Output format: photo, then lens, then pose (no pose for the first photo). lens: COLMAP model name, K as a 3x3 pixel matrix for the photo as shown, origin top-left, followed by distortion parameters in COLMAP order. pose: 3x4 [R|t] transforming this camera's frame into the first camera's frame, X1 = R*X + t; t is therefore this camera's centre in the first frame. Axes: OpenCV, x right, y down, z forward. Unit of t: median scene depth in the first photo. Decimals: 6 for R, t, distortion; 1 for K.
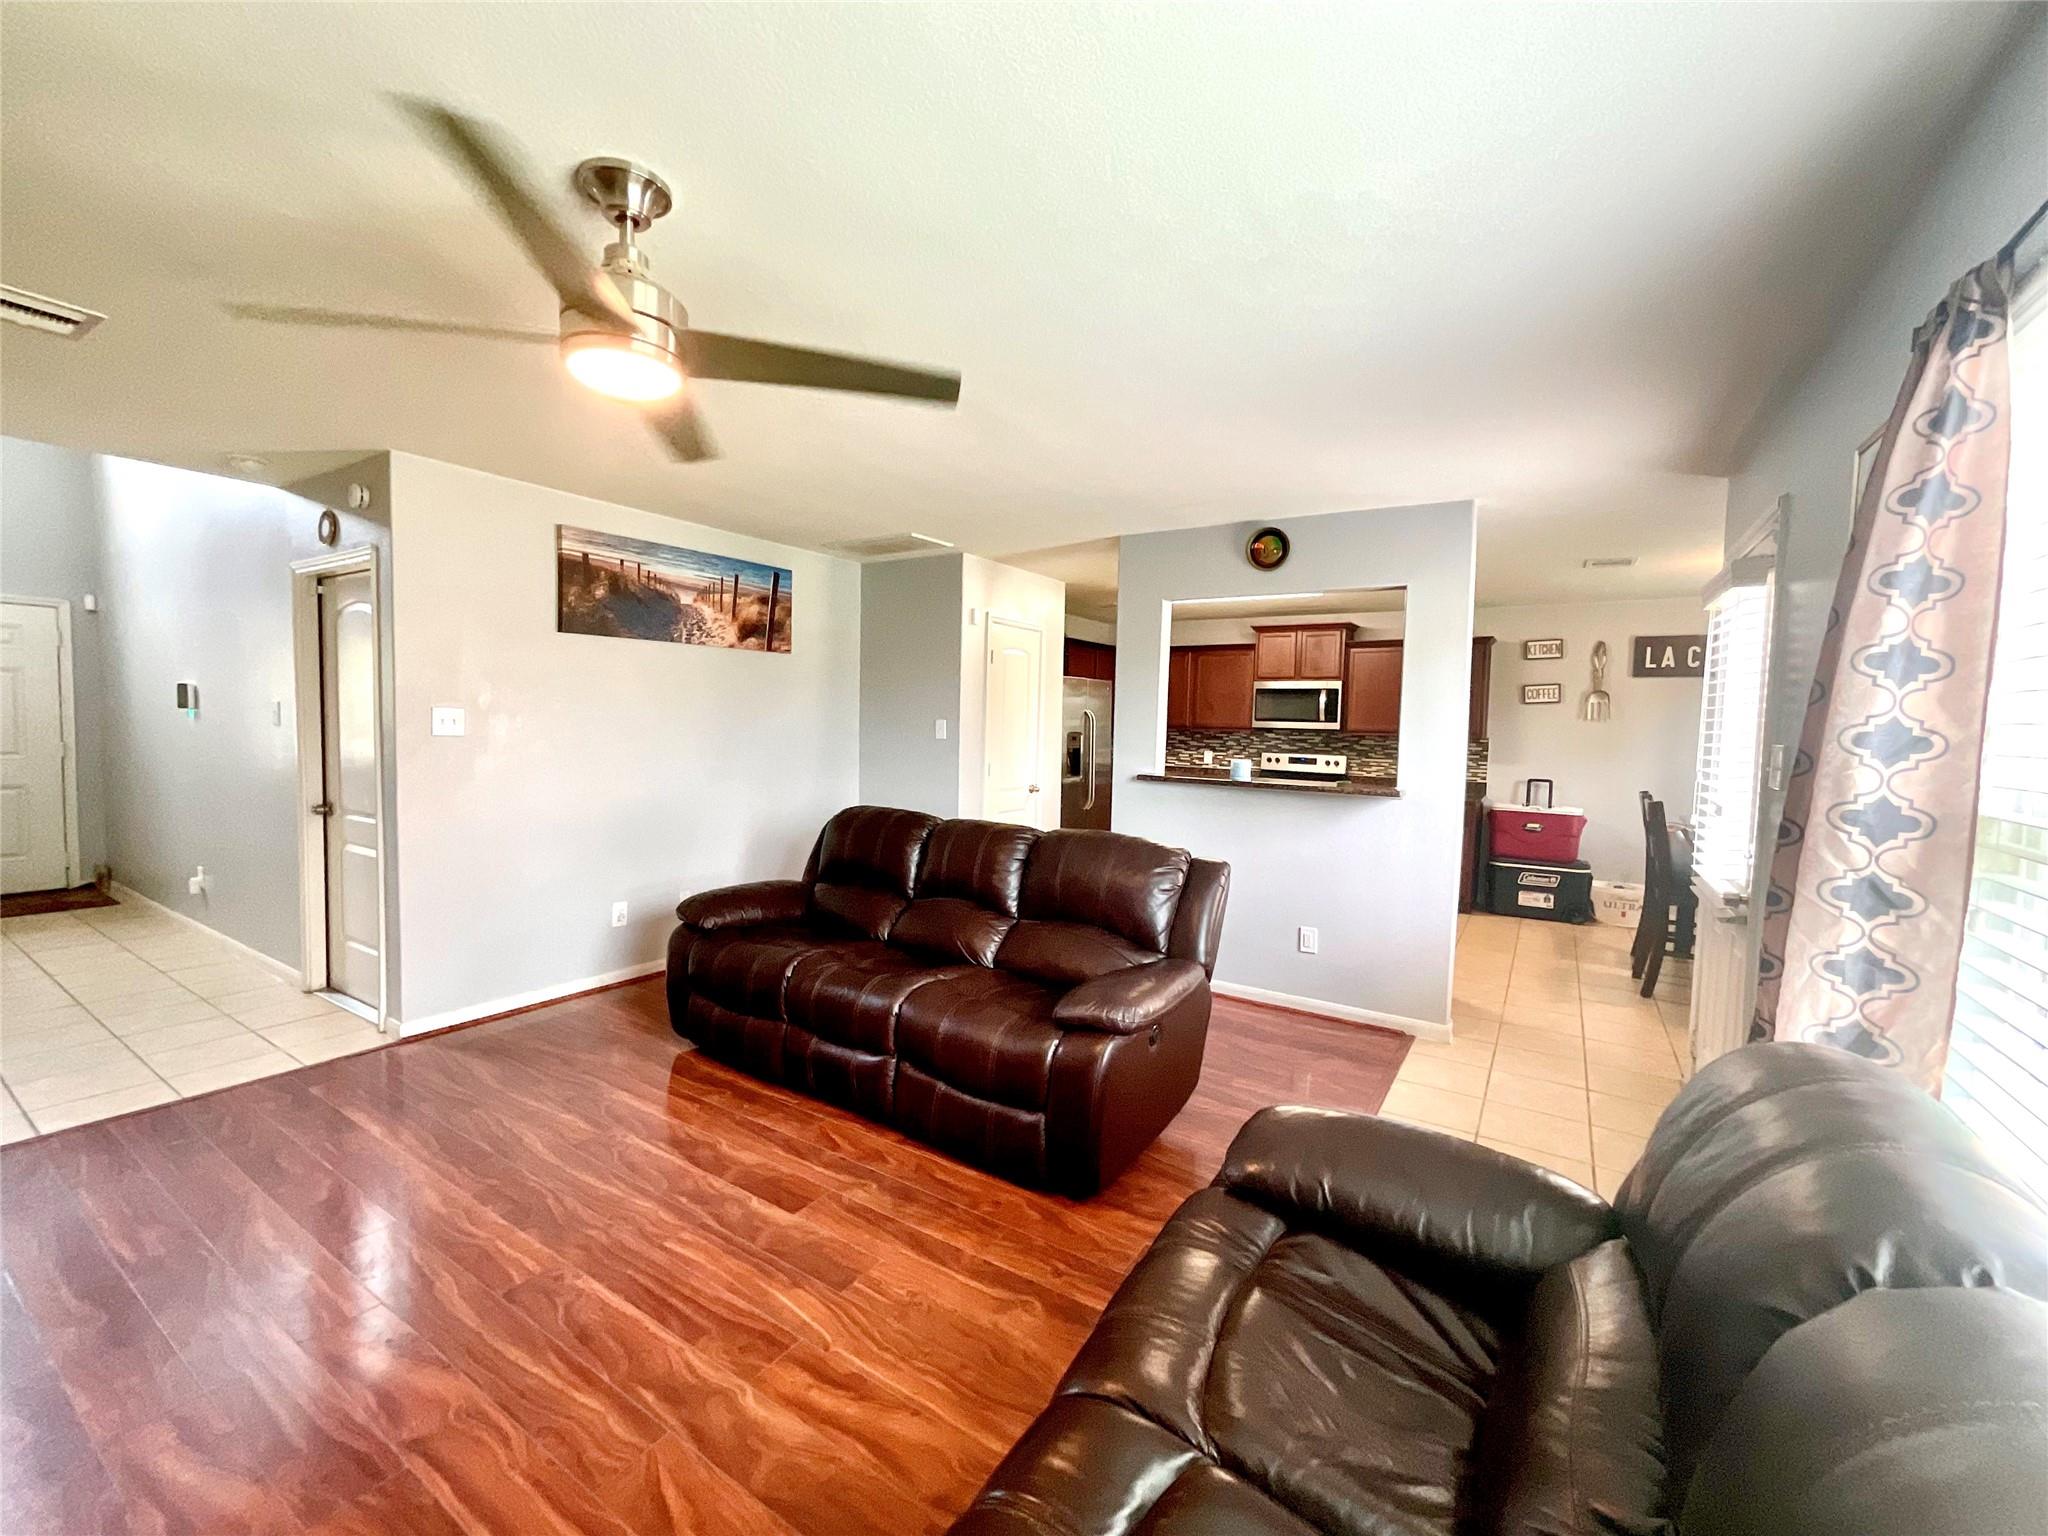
lens RADIAL K [[835.5, 0, 1022.8], [0, 835.5, 774.3], [0, 0, 1]] dist [-0.000836, -0.001066]
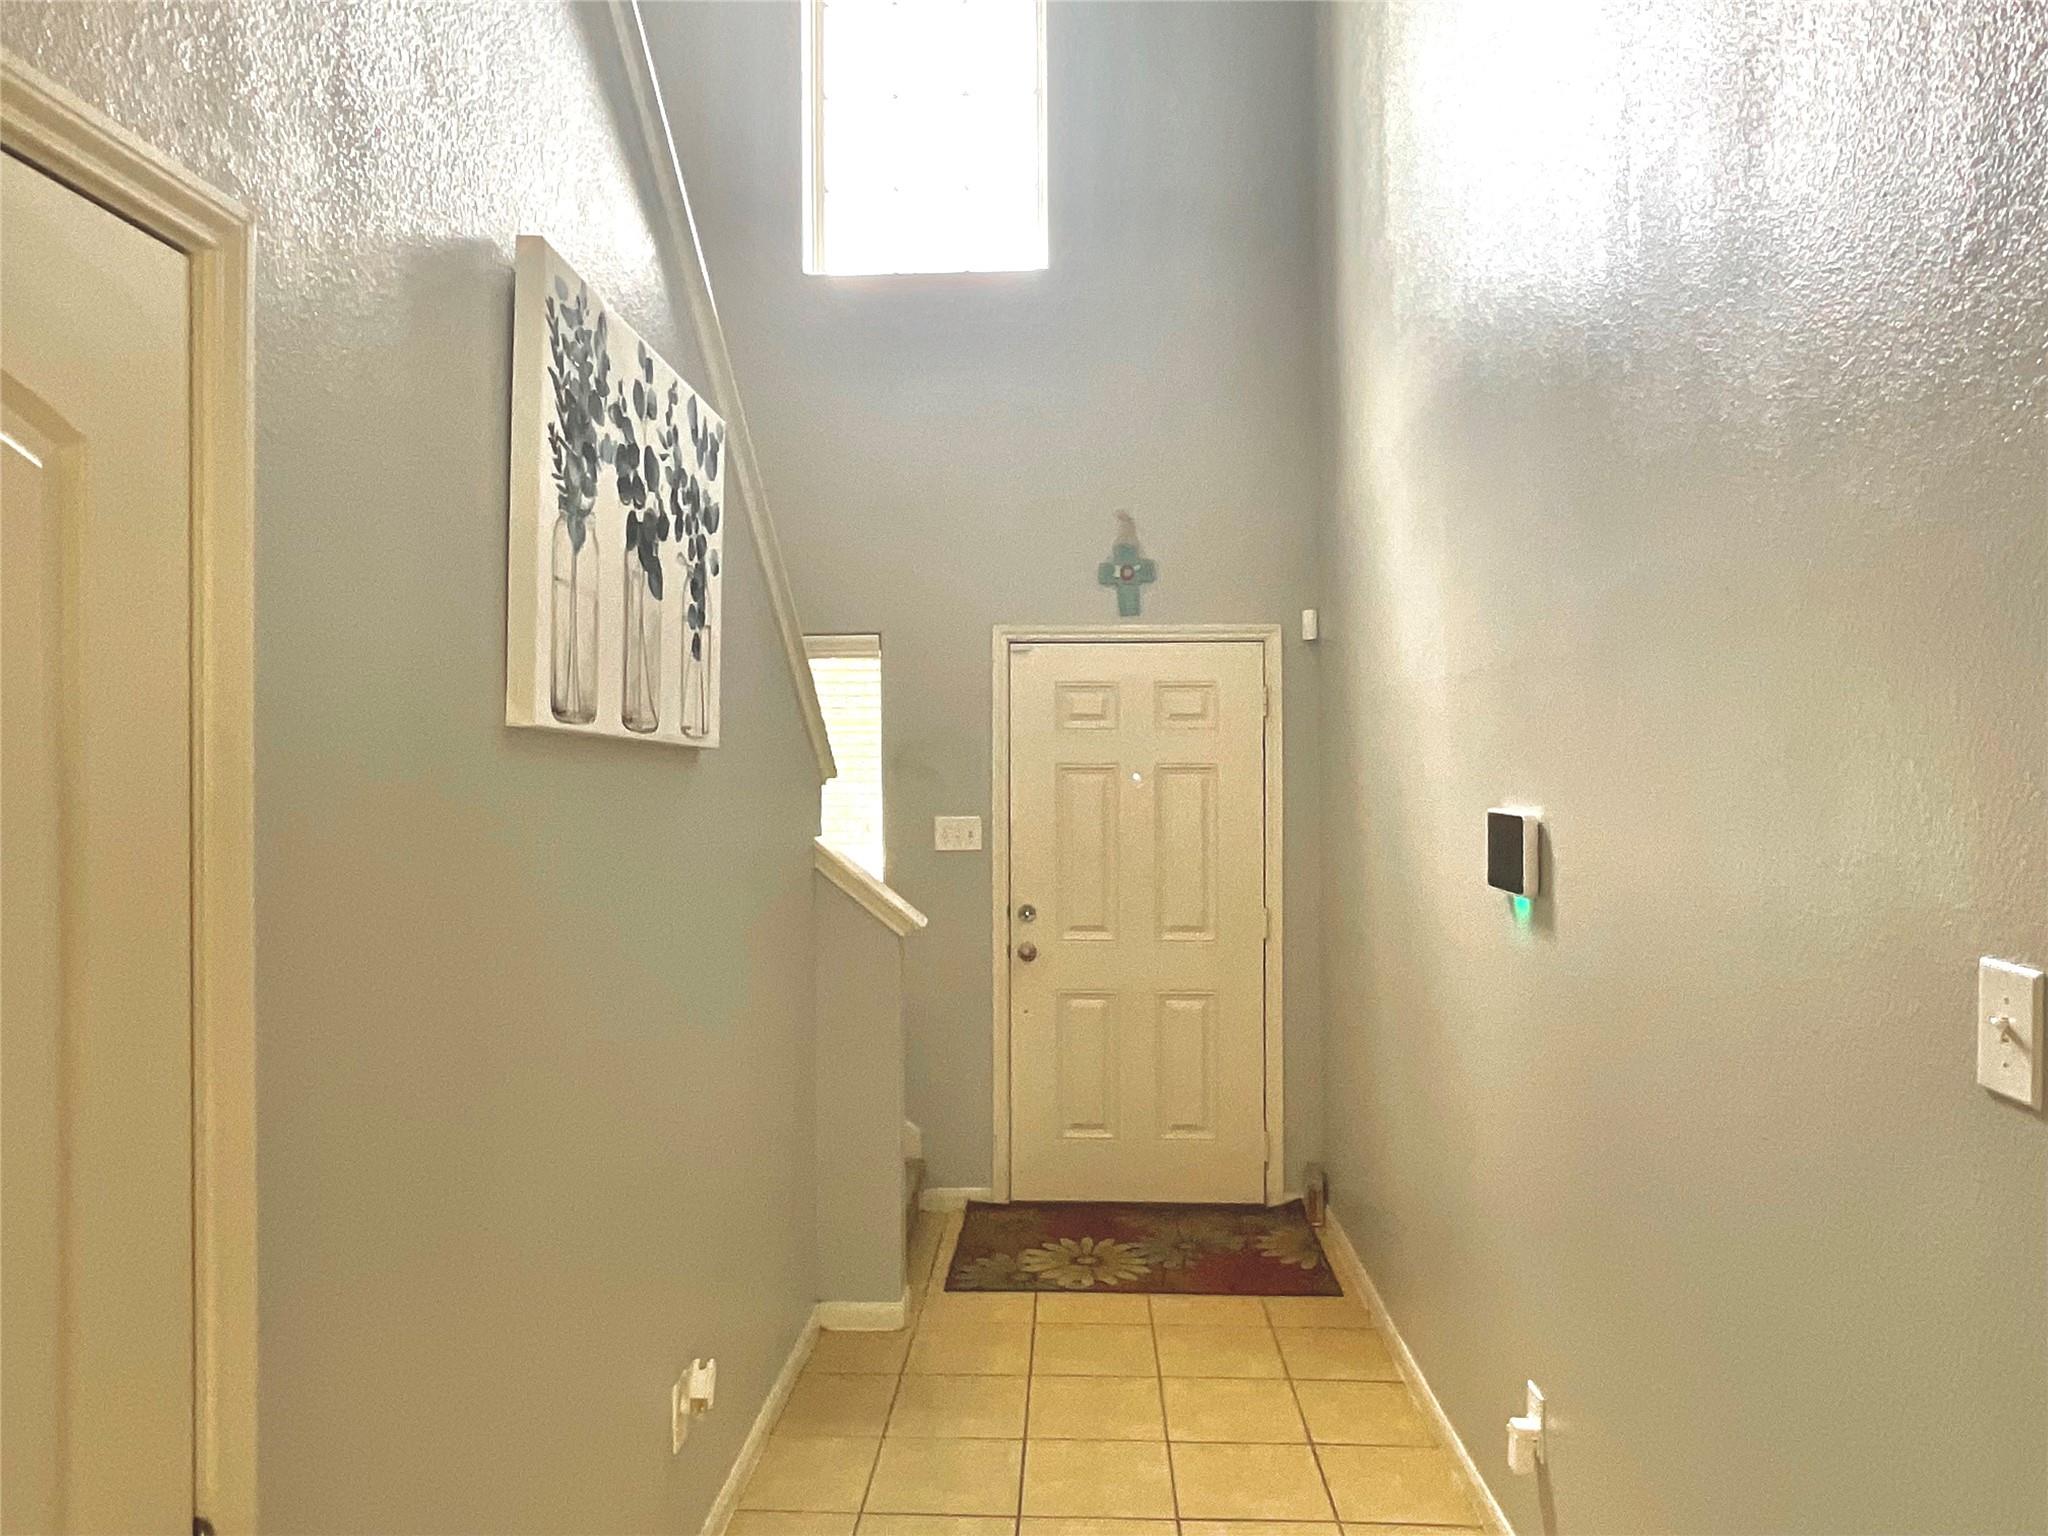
lens RADIAL K [[1365.7, 0, 1025.9], [0, 1365.7, 764.3], [0, 0, 1]] dist [0.028005, -0.079334]
pose [[0.507879, -0.029966, -0.860907, -0.720834], [-0.034381, 0.997893, -0.055017, -0.104334], [0.860742, 0.057541, 0.505779, 0.636380]]
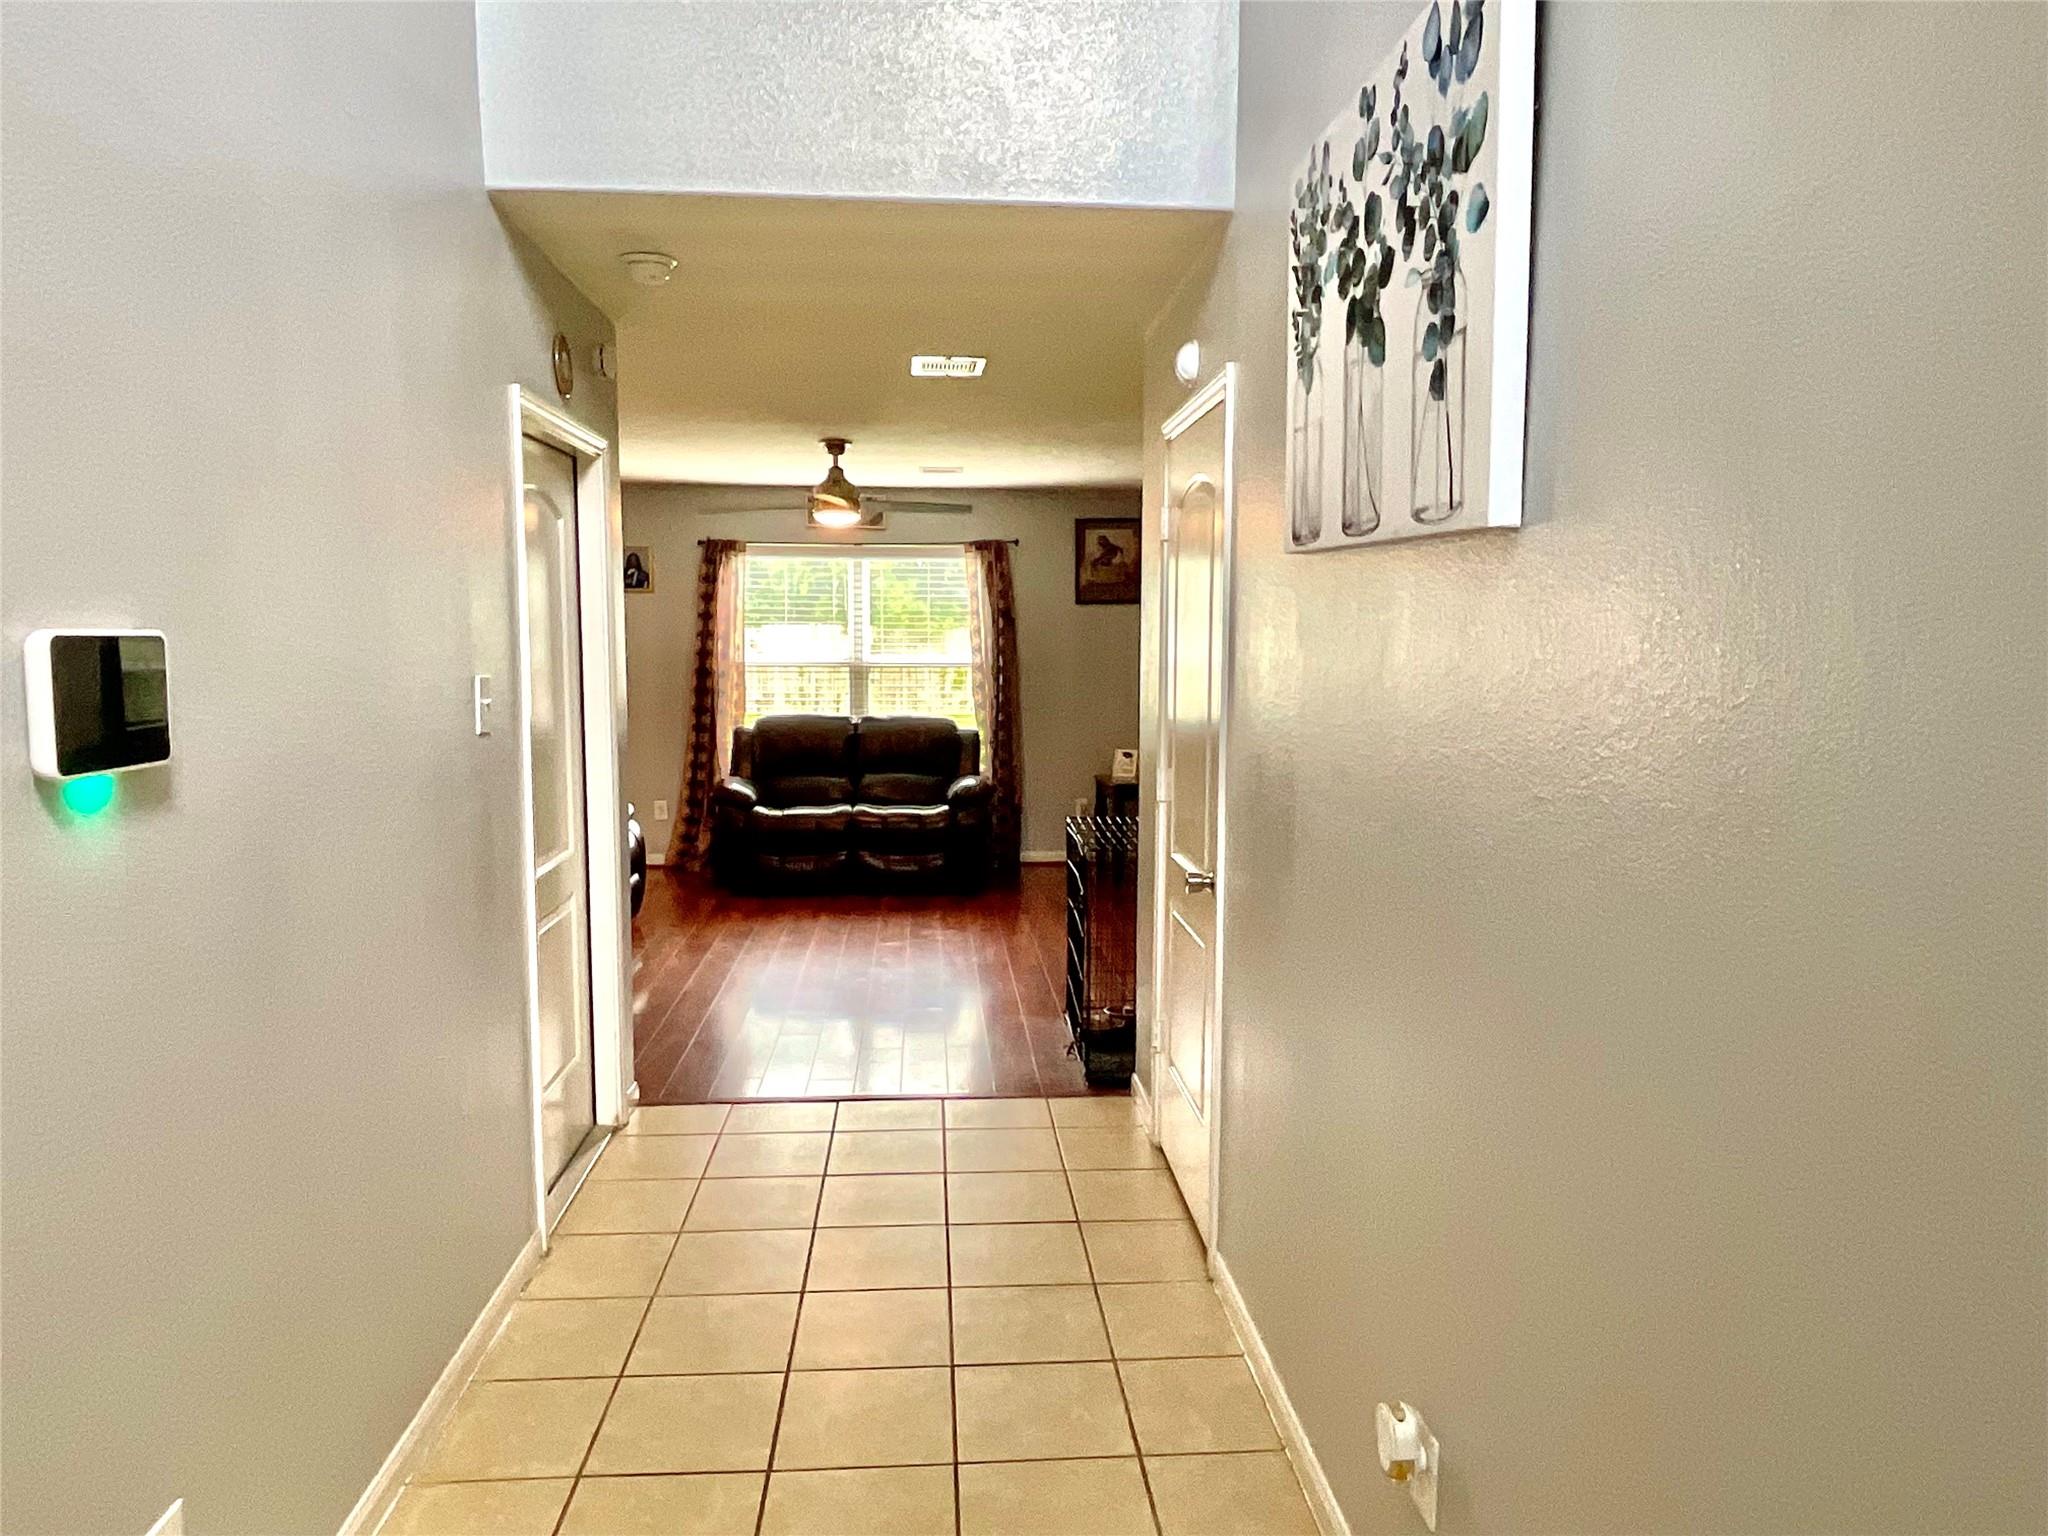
lens RADIAL K [[1365.7, 0, 1025.9], [0, 1365.7, 764.3], [0, 0, 1]] dist [0.028005, -0.079334]
pose [[-0.600367, -0.105307, 0.792761, -1.605537], [0.027824, 0.987942, 0.152305, -0.139323], [-0.799241, 0.113497, -0.590197, 1.180536]]
